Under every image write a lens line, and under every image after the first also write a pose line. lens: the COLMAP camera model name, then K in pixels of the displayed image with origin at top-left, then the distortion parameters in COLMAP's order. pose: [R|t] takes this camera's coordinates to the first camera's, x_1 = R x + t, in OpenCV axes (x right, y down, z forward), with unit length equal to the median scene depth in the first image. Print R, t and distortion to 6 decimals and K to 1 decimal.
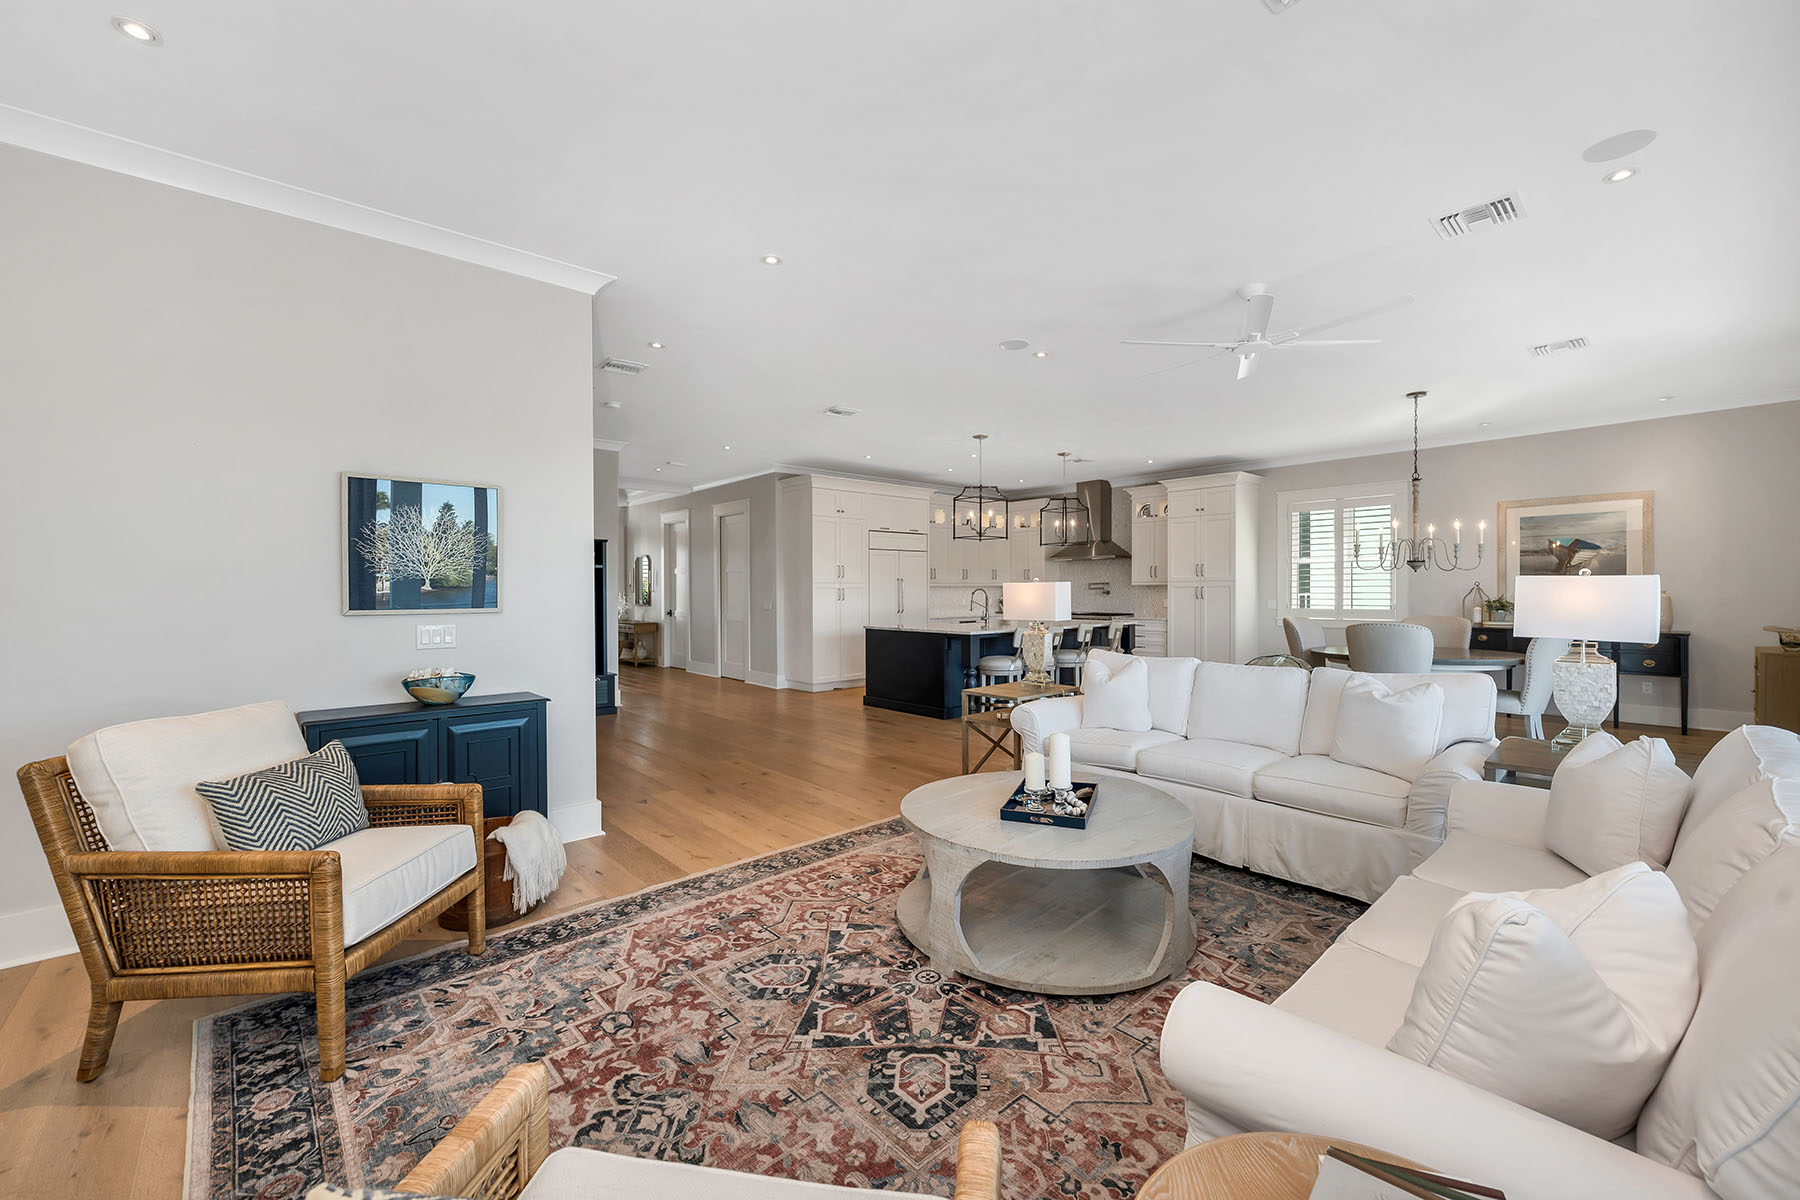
lens RADIAL K [[726.1, 0, 897.4], [0, 726.1, 589.5], [0, 0, 1]] dist [0.007120, -0.001073]
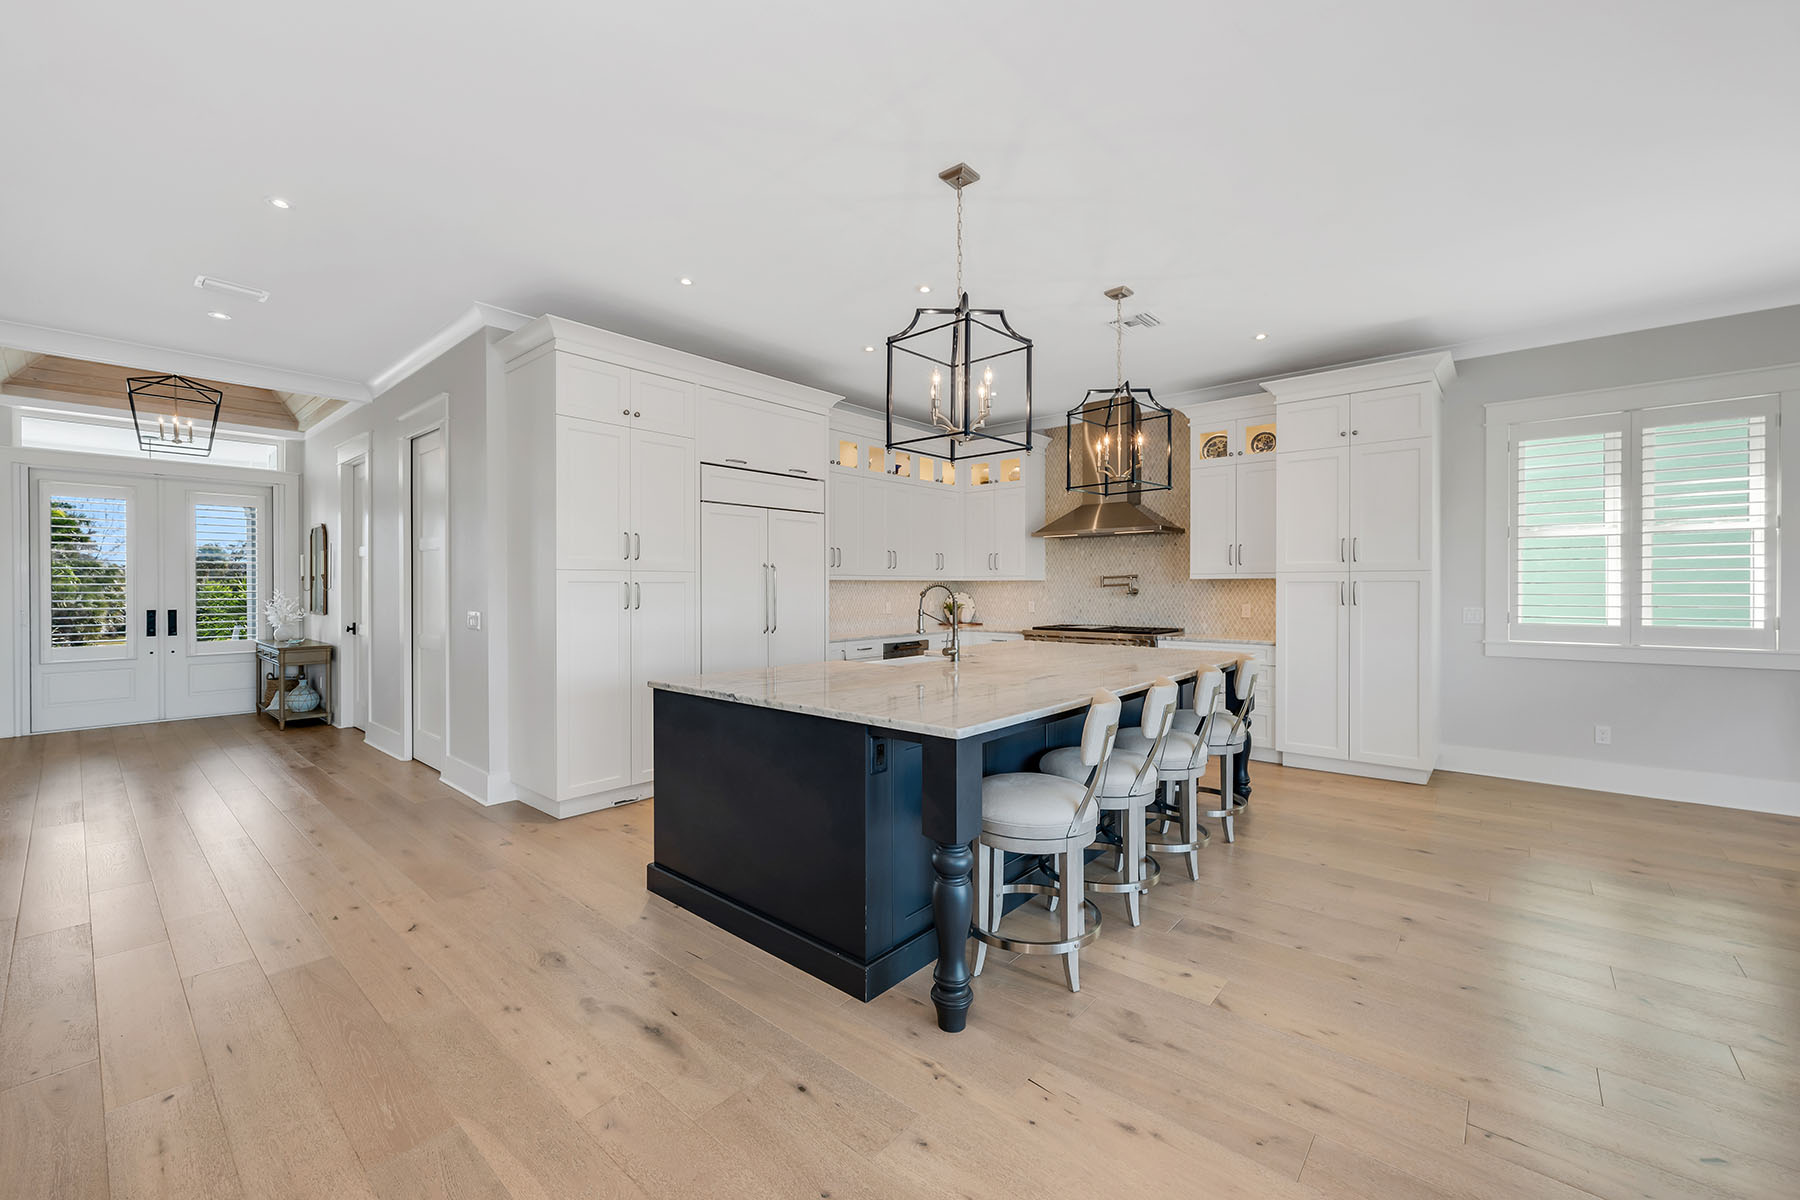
lens RADIAL K [[716.9, 0, 900.5], [0, 716.9, 592.7], [0, 0, 1]] dist [-0.001047, 0.000200]
pose [[0.991182, 0.001806, 0.132496, 0.104008], [-0.002760, 0.999972, 0.007021, 0.004432], [-0.132480, -0.007325, 0.991159, 1.853755]]
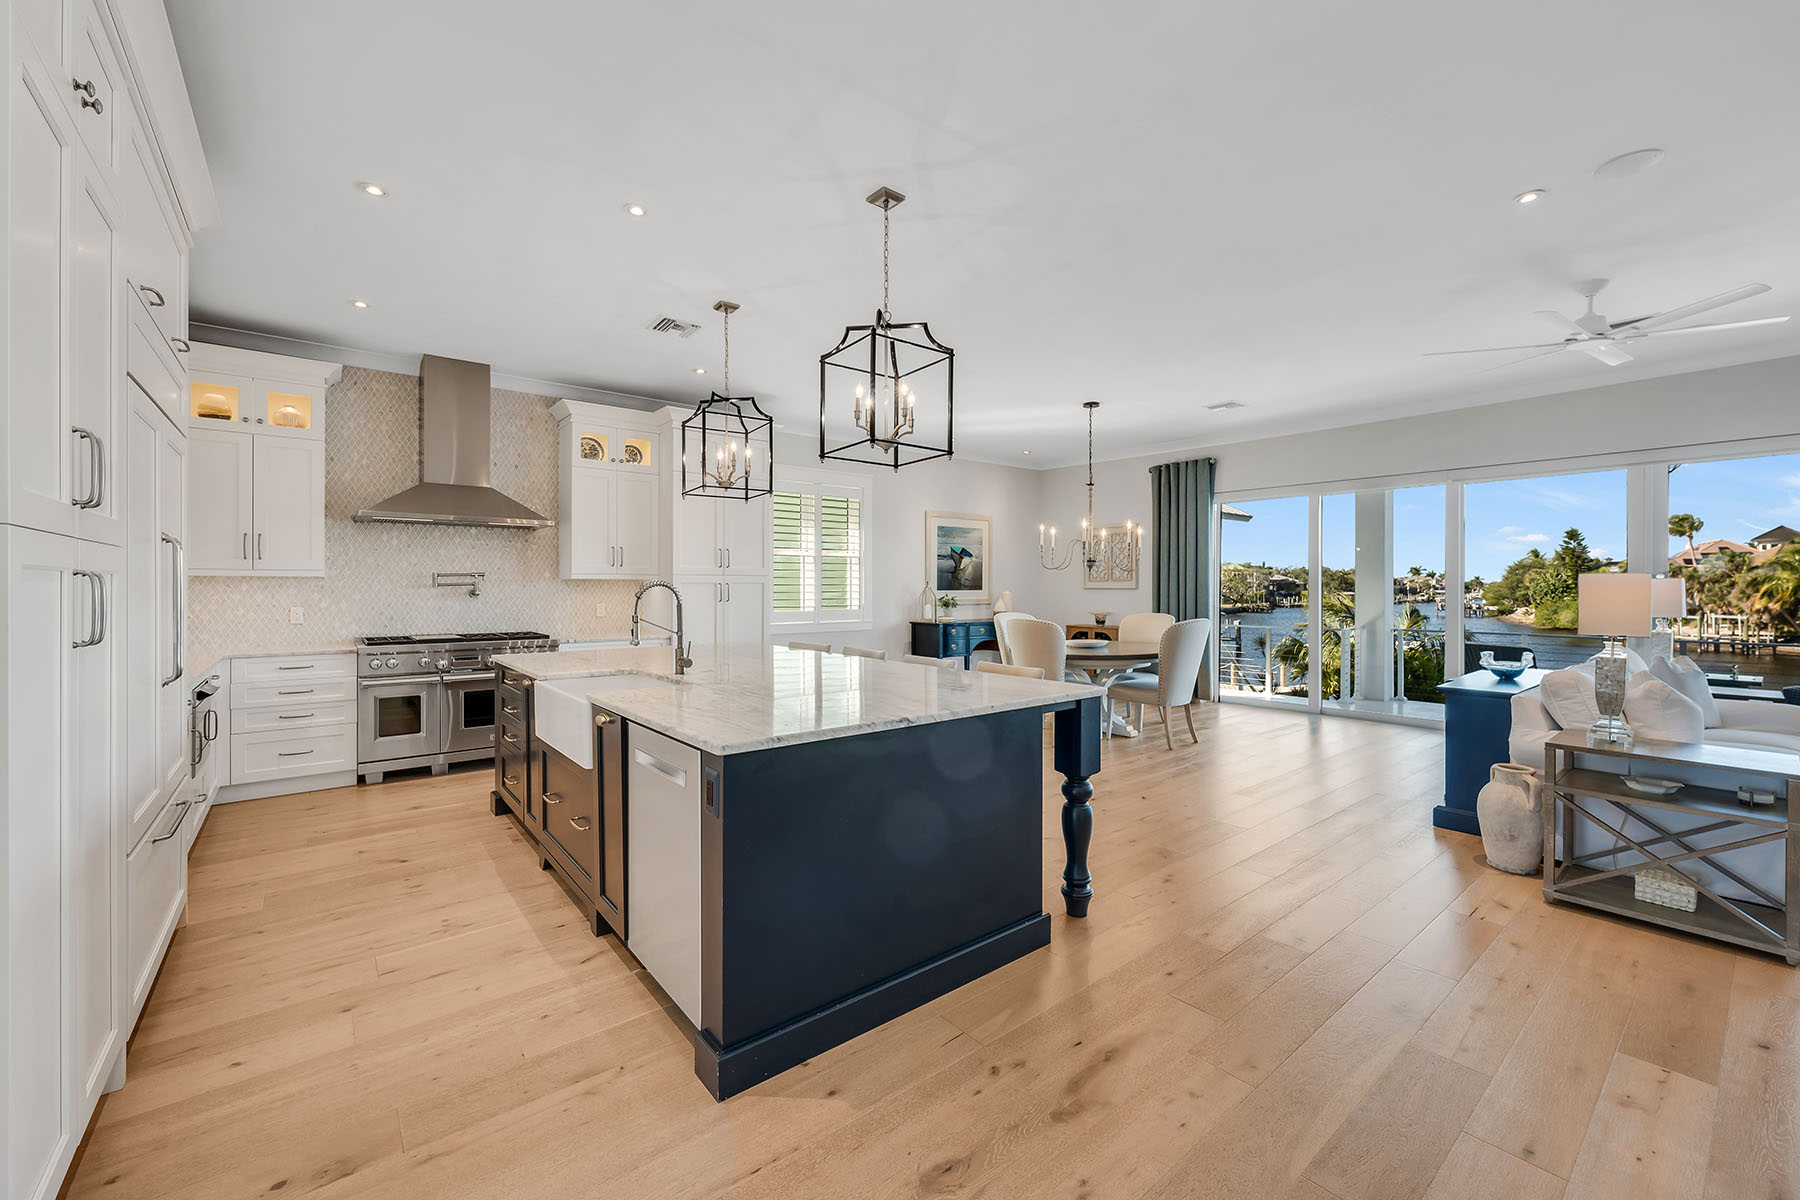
lens RADIAL K [[716.9, 0, 897.7], [0, 716.9, 585.9], [0, 0, 1]] dist [-0.001047, 0.000200]
pose [[0.045987, 0.007059, 0.998917, -0.785954], [-0.000195, 0.999975, -0.007057, 0.010881], [-0.998942, 0.000130, 0.045987, 2.820427]]
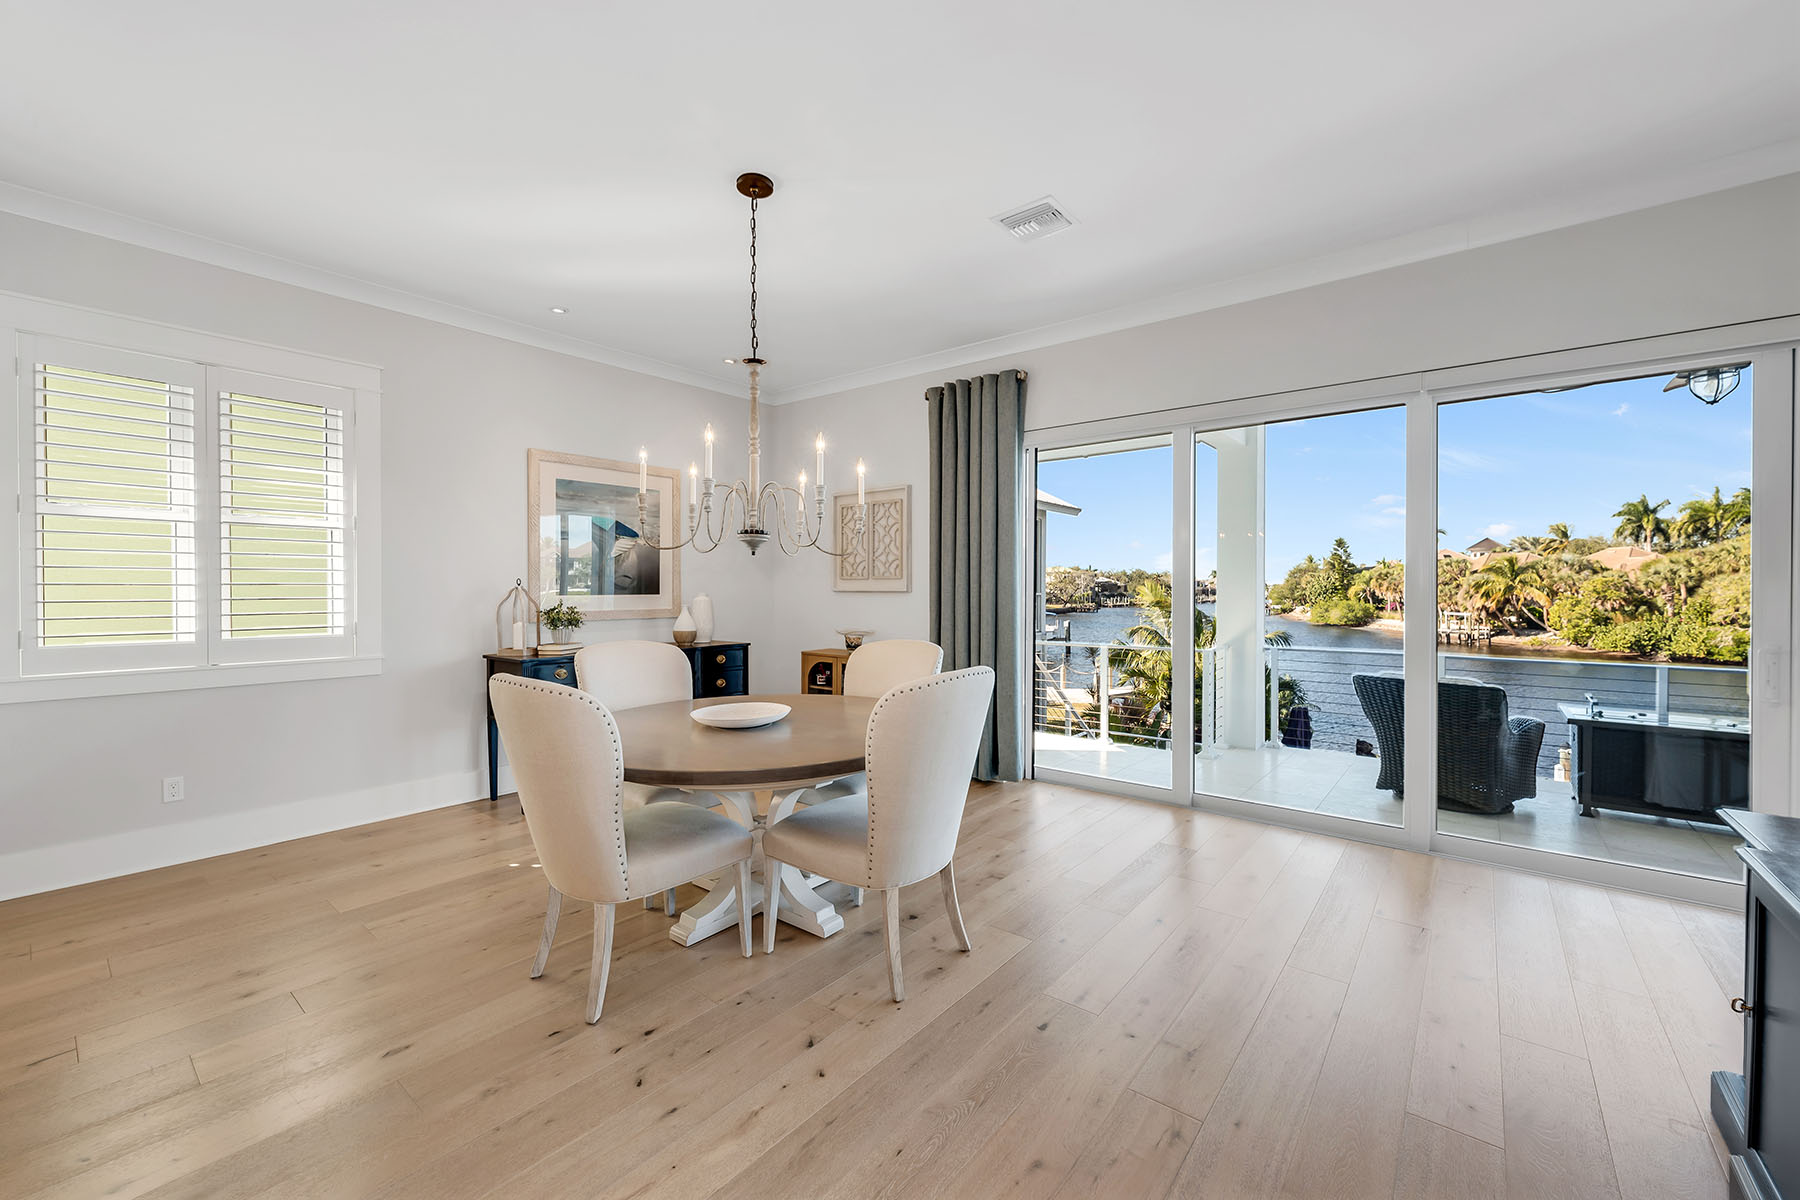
lens RADIAL K [[716.9, 0, 892.9], [0, 716.9, 593.2], [0, 0, 1]] dist [-0.001047, 0.000200]
pose [[-0.157369, -0.001458, 0.987539, 0.526732], [0.000485, 0.999999, 0.001554, 0.001344], [-0.987540, 0.000724, -0.157368, 2.253395]]
